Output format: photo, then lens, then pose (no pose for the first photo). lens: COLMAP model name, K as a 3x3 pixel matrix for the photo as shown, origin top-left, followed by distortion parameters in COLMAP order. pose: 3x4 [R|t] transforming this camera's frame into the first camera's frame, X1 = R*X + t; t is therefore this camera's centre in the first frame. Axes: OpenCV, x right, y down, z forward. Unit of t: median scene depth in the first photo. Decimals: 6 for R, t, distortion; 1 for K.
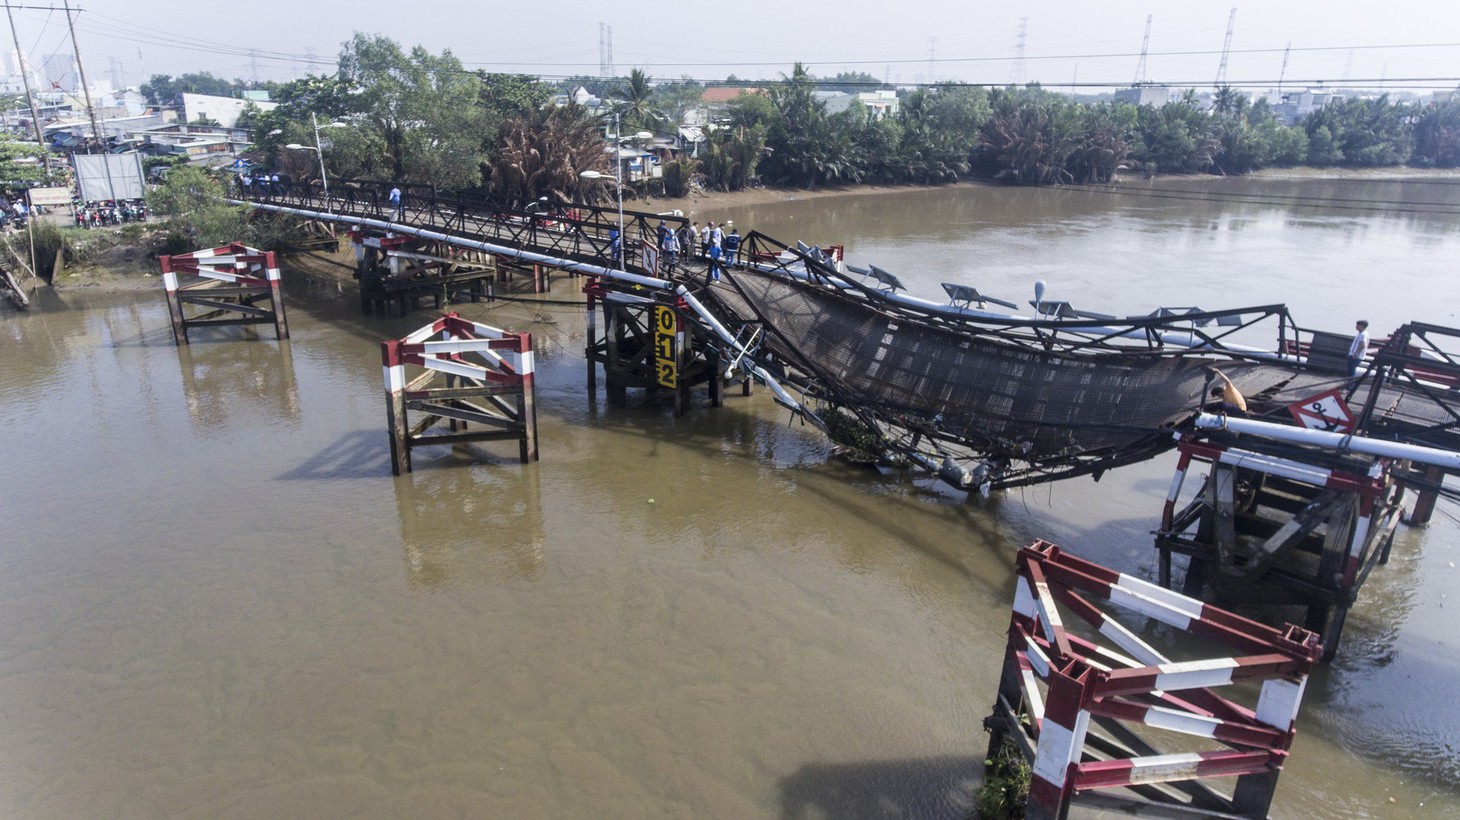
lens RADIAL K [[859.6, 0, 686.5], [0, 859.6, 402.6], [0, 0, 1]] dist [0.003947, -0.001128]
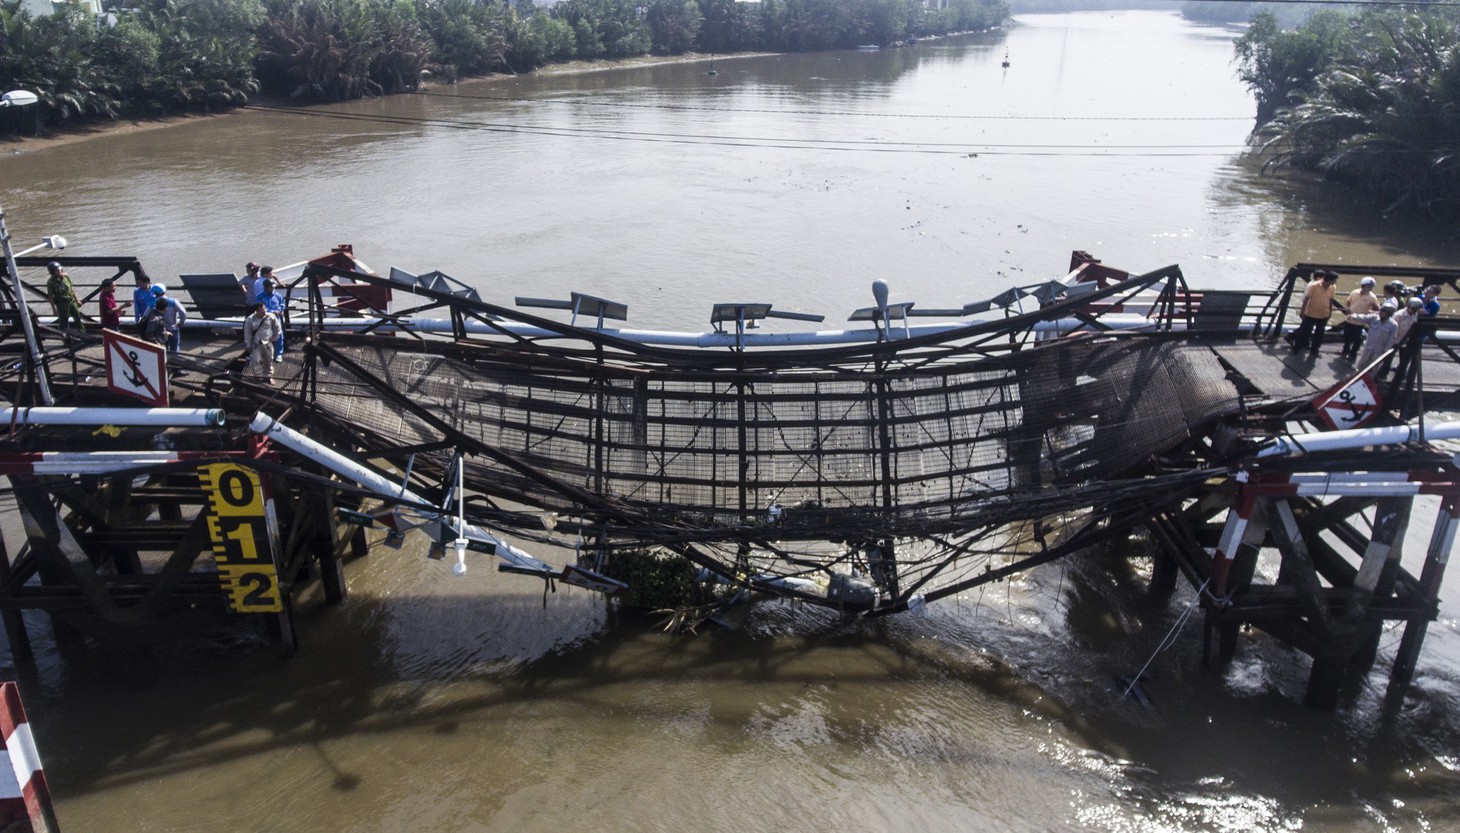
lens RADIAL K [[994.6, 0, 670.0], [0, 994.6, 388.6], [0, 0, 1]] dist [0.005139, 0.000275]
pose [[0.713747, -0.265880, 0.647976, -0.056544], [0.238219, 0.962145, 0.132393, -0.048261], [-0.658648, 0.059864, 0.750066, 0.125207]]
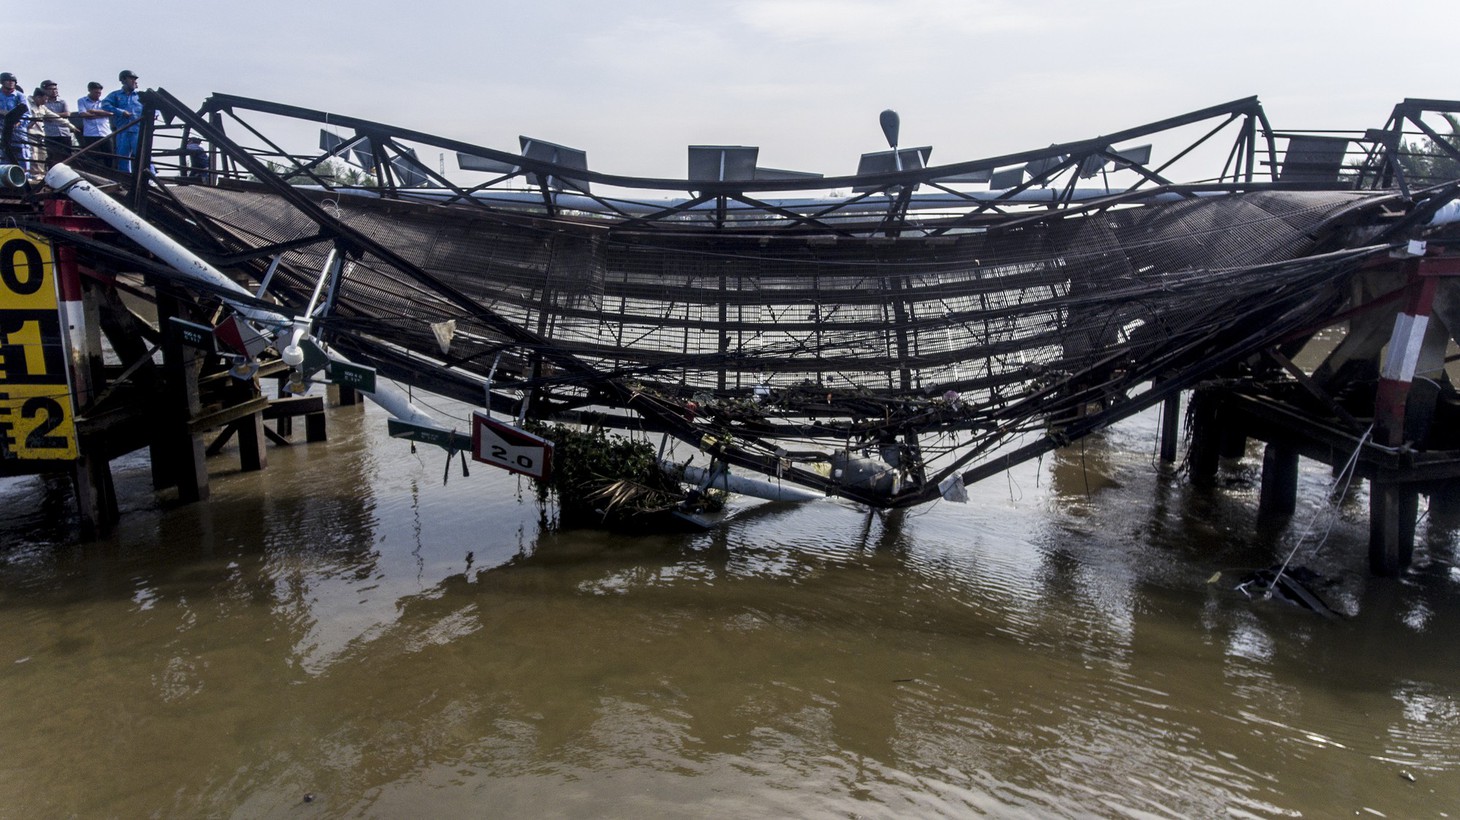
lens RADIAL K [[859.6, 0, 686.5], [0, 859.6, 402.6], [0, 0, 1]] dist [0.003947, -0.001128]
pose [[0.735619, -0.122482, 0.666230, -0.018706], [0.222932, 0.972504, -0.067363, 0.012340], [-0.639660, 0.198078, 0.742698, 0.168669]]
